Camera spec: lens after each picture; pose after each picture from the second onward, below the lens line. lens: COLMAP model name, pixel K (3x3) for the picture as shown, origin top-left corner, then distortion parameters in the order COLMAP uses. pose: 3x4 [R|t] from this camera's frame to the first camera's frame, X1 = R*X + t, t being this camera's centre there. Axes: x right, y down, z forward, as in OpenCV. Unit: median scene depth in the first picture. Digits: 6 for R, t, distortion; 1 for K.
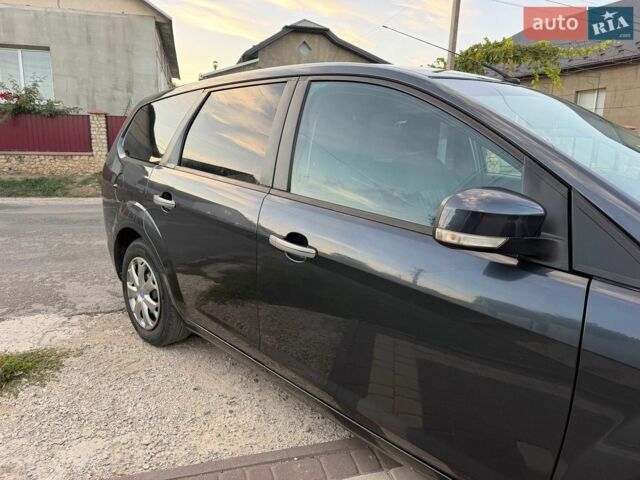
lens RADIAL K [[444.0, 0, 320.0], [0, 444.0, 240.0], [0, 0, 1]] dist [-0.005078, -0.002067]
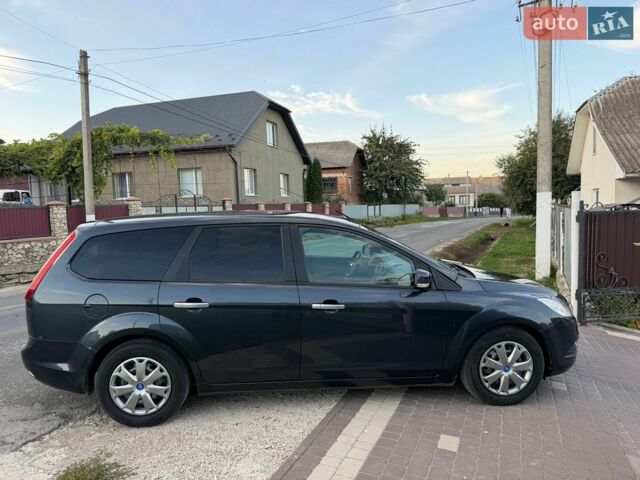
lens RADIAL K [[444.0, 0, 320.0], [0, 444.0, 240.0], [0, 0, 1]] dist [-0.005078, -0.002067]
pose [[0.640339, -0.087311, 0.763114, -0.835934], [0.192896, 0.979958, -0.049741, -0.101208], [-0.743477, 0.179053, 0.644347, -0.199156]]
